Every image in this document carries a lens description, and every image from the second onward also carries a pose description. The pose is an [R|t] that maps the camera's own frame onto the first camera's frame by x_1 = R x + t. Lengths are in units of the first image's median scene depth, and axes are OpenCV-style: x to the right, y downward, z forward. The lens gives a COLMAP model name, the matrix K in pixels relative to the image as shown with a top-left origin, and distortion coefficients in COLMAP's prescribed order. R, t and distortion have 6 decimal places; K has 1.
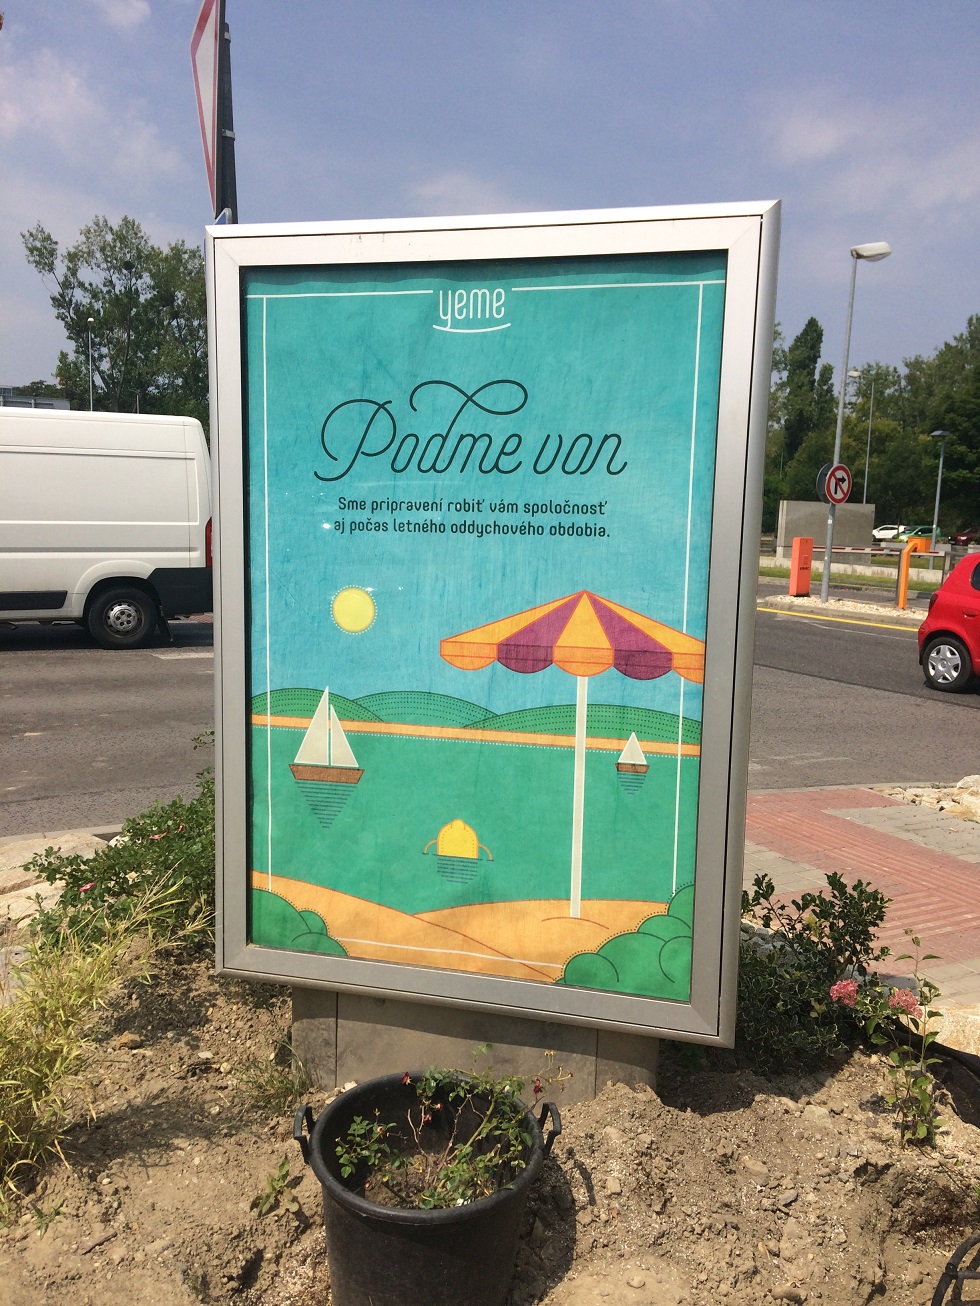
lens RADIAL K [[1104.6, 0, 474.5], [0, 1104.6, 648.9], [0, 0, 1]] dist [0.114539, -0.178573]
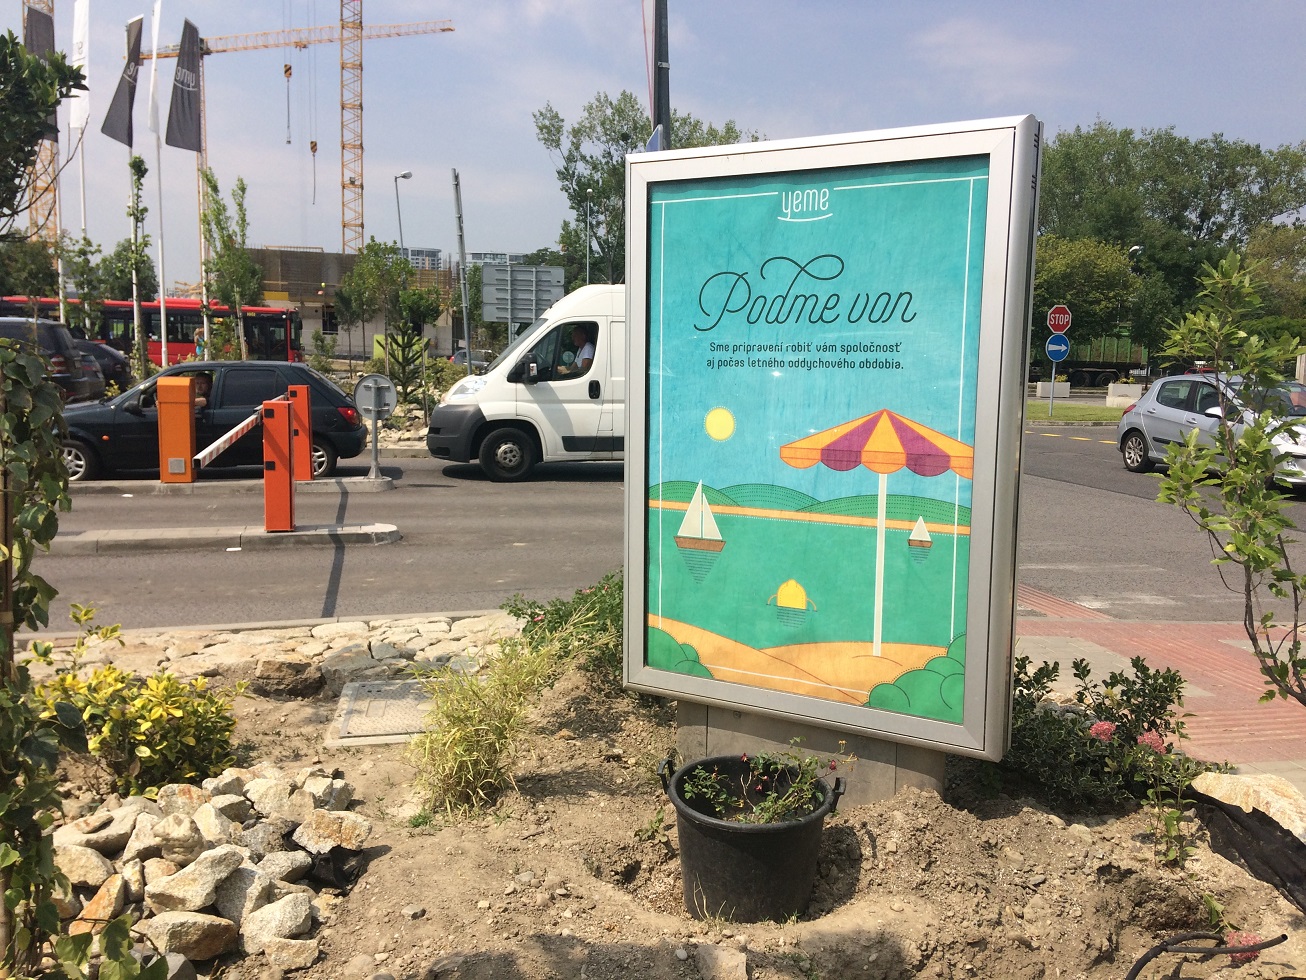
lens RADIAL K [[1104.6, 0, 653.0], [0, 1104.6, 490.0], [0, 0, 1]] dist [0.114539, -0.178573]
pose [[0.963850, 0.021868, -0.265547, 0.181495], [-0.024703, 0.999668, -0.007342, 0.059855], [0.265298, 0.013637, 0.964070, -0.355211]]
